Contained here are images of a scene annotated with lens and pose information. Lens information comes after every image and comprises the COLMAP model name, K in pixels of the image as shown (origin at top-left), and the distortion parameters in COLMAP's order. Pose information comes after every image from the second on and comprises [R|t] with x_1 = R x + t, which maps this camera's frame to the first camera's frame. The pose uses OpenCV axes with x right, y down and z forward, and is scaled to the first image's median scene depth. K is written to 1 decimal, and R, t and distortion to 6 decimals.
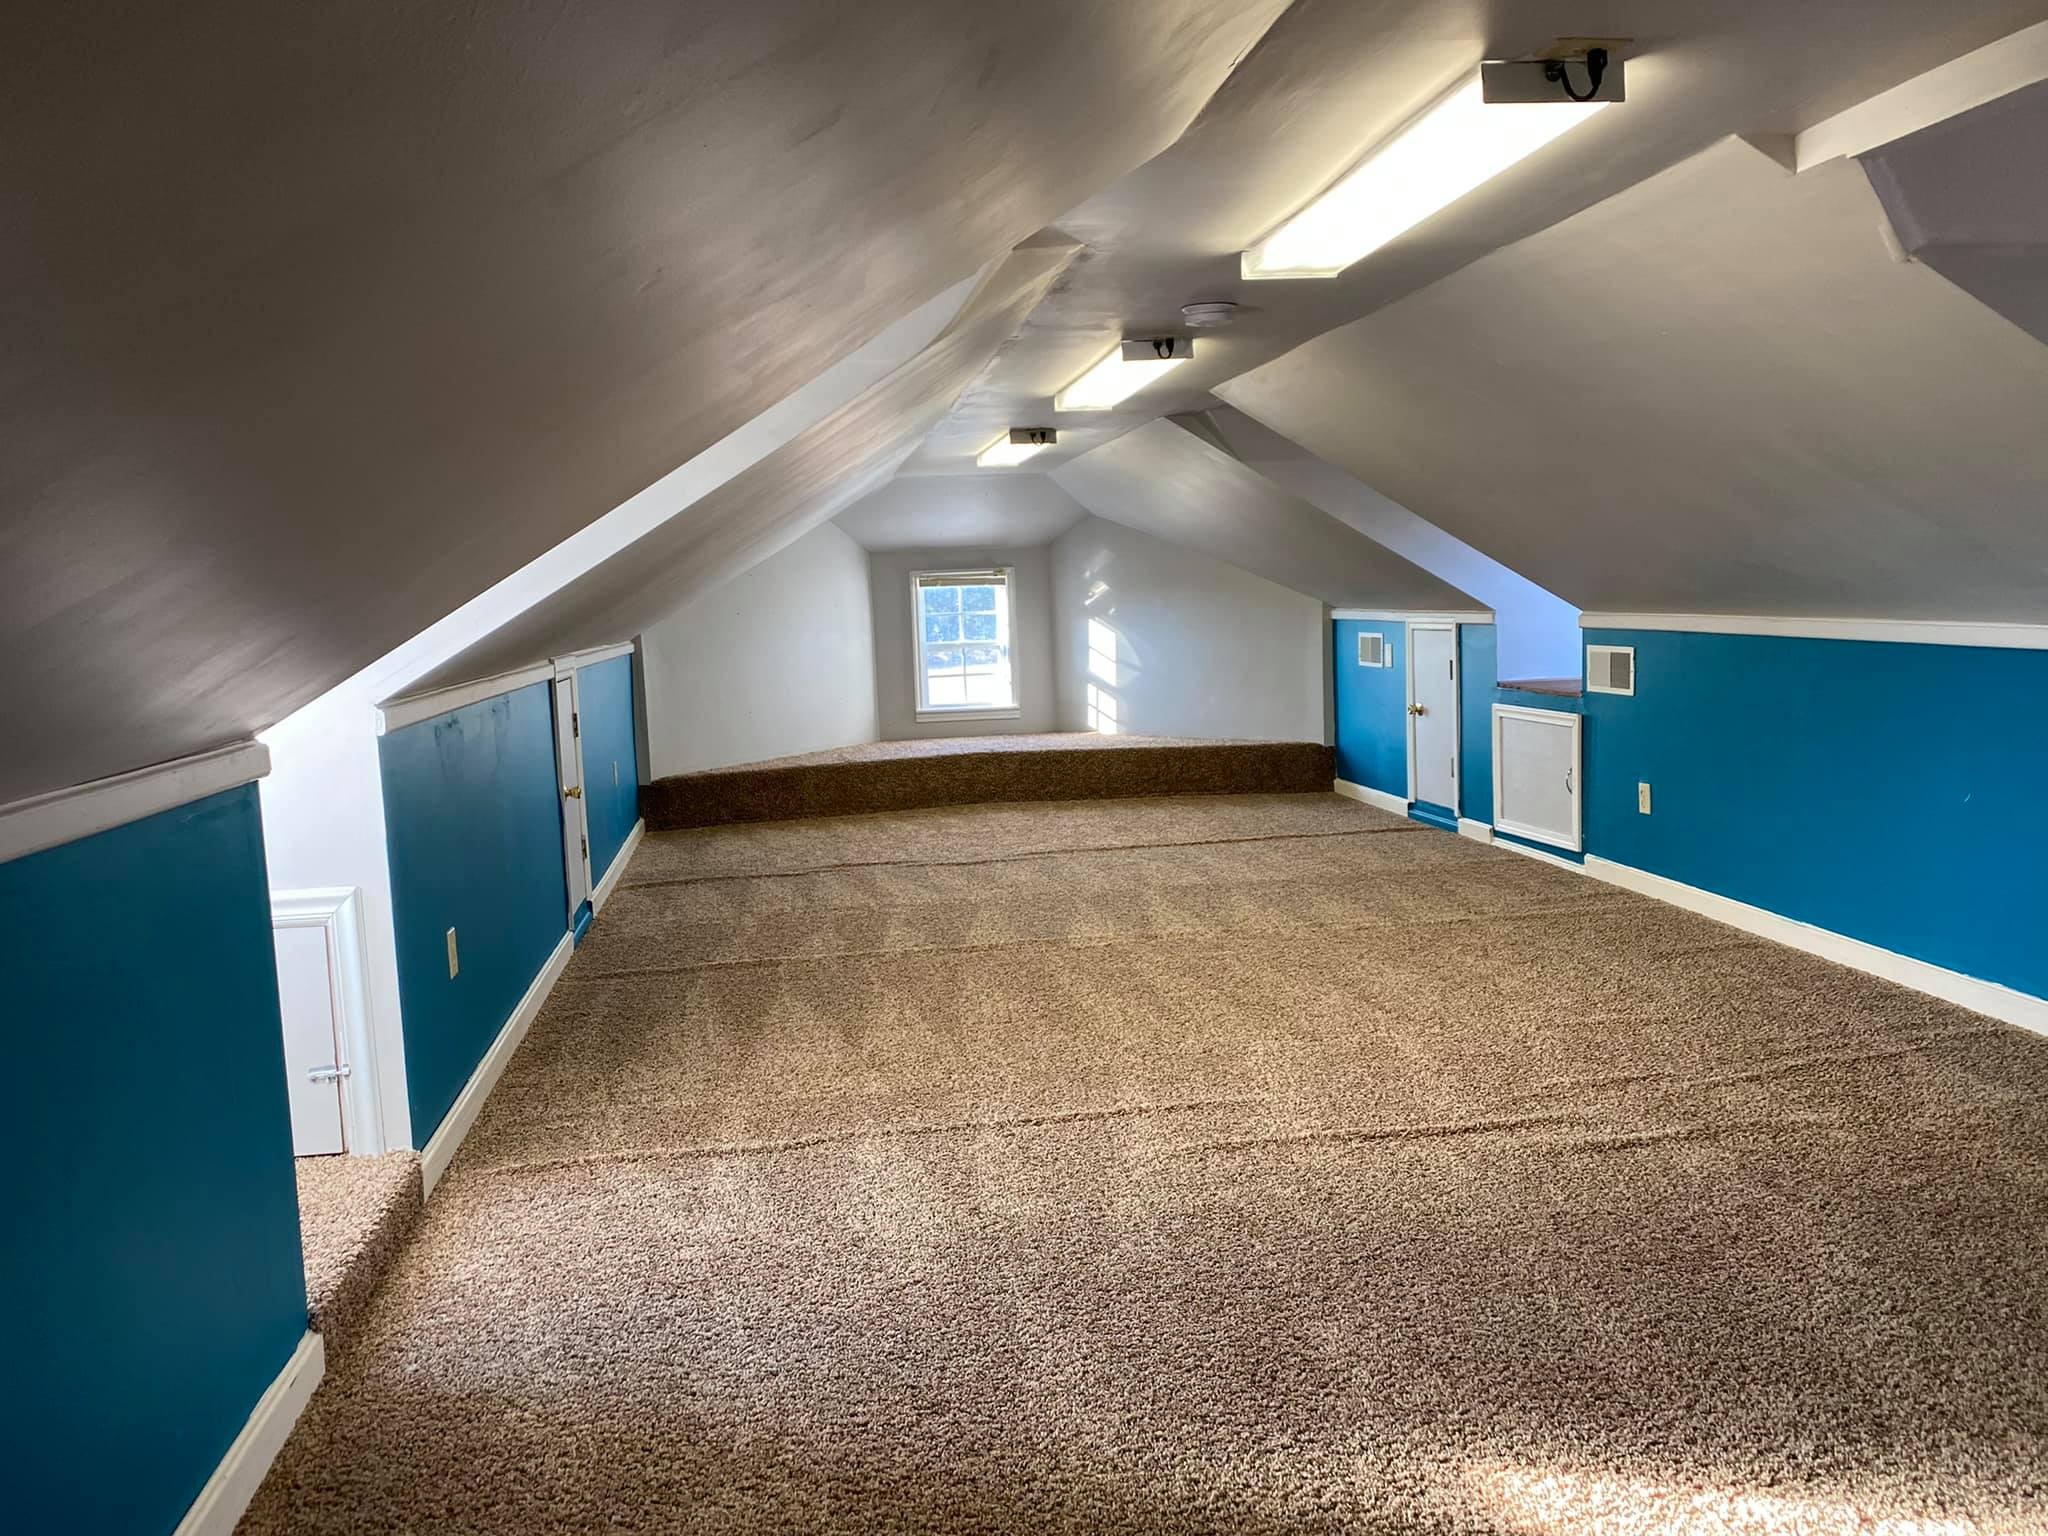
lens RADIAL K [[1559.3, 0, 1022.1], [0, 1559.3, 767.8], [0, 0, 1]] dist [0.012847, -0.002738]
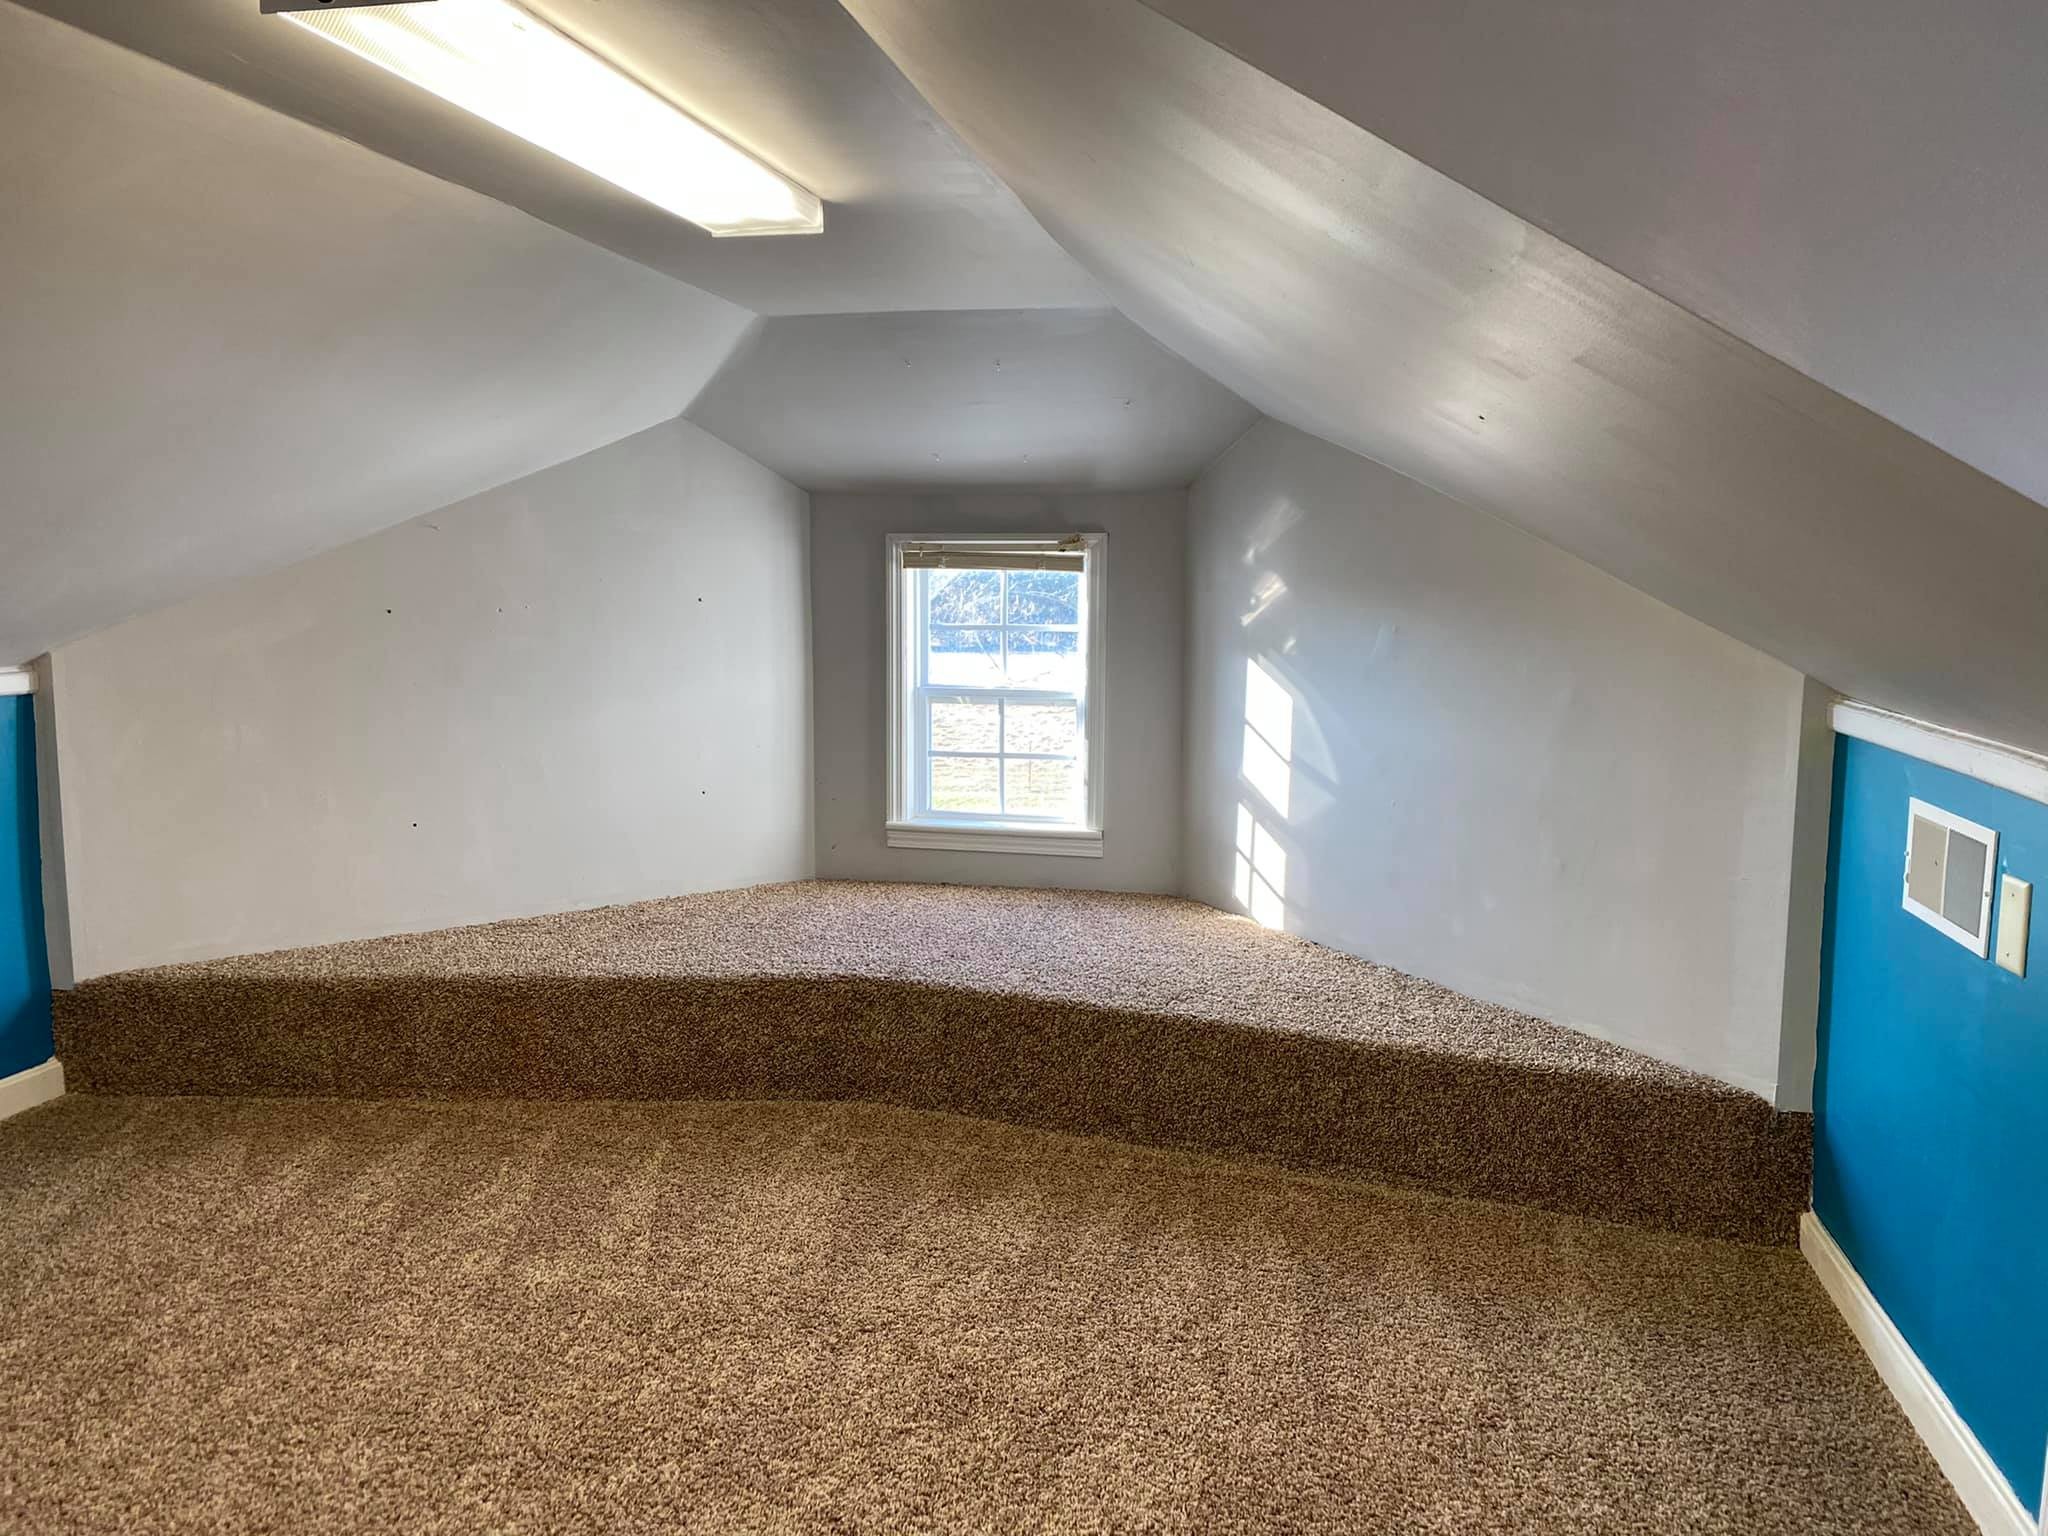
lens RADIAL K [[1559.3, 0, 1025.6], [0, 1559.3, 761.8], [0, 0, 1]] dist [0.012847, -0.002738]
pose [[0.937192, 0.086501, -0.337918, 0.135339], [-0.079827, 0.996241, 0.033626, -0.076737], [0.339556, -0.004539, 0.940575, 0.572493]]
